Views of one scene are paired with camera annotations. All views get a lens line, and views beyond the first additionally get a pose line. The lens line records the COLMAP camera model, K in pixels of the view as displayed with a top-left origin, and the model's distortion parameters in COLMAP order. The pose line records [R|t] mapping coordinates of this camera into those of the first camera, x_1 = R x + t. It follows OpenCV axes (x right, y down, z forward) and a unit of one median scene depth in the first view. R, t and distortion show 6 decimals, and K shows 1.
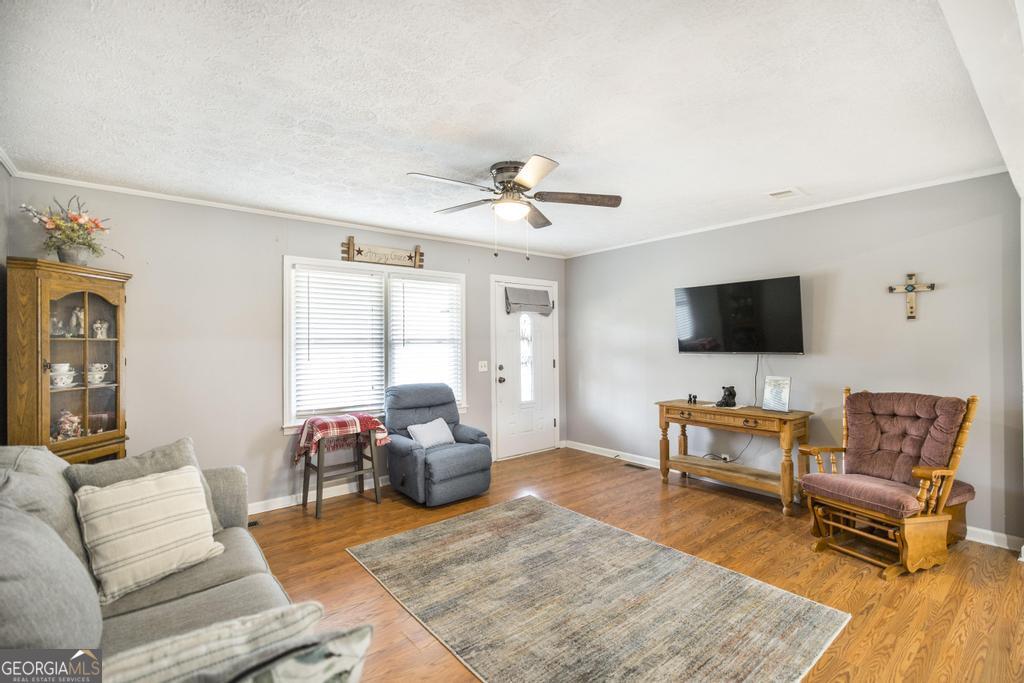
lens RADIAL K [[468.5, 0, 511.8], [0, 468.5, 342.8], [0, 0, 1]] dist [0.004424, -0.000538]
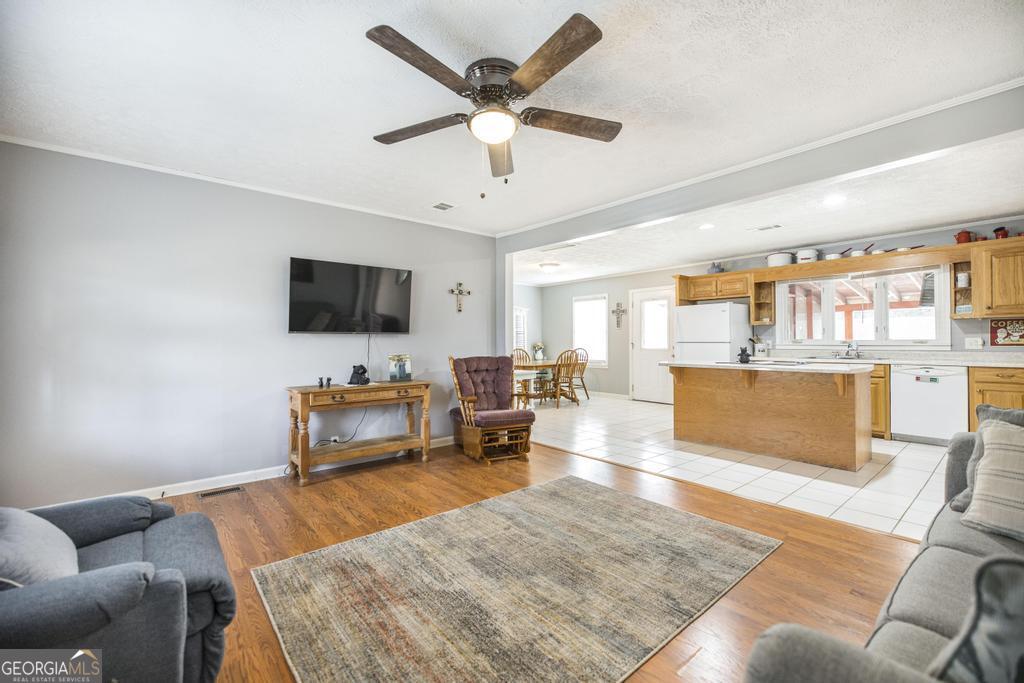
lens RADIAL K [[433.8, 0, 515.6], [0, 433.8, 338.7], [0, 0, 1]] dist [0.010293, -0.000915]
pose [[-0.024252, 0.015535, 0.999585, -0.620997], [0.003310, 0.999875, -0.015460, 0.064951], [-0.999700, 0.002934, -0.024300, 0.850601]]
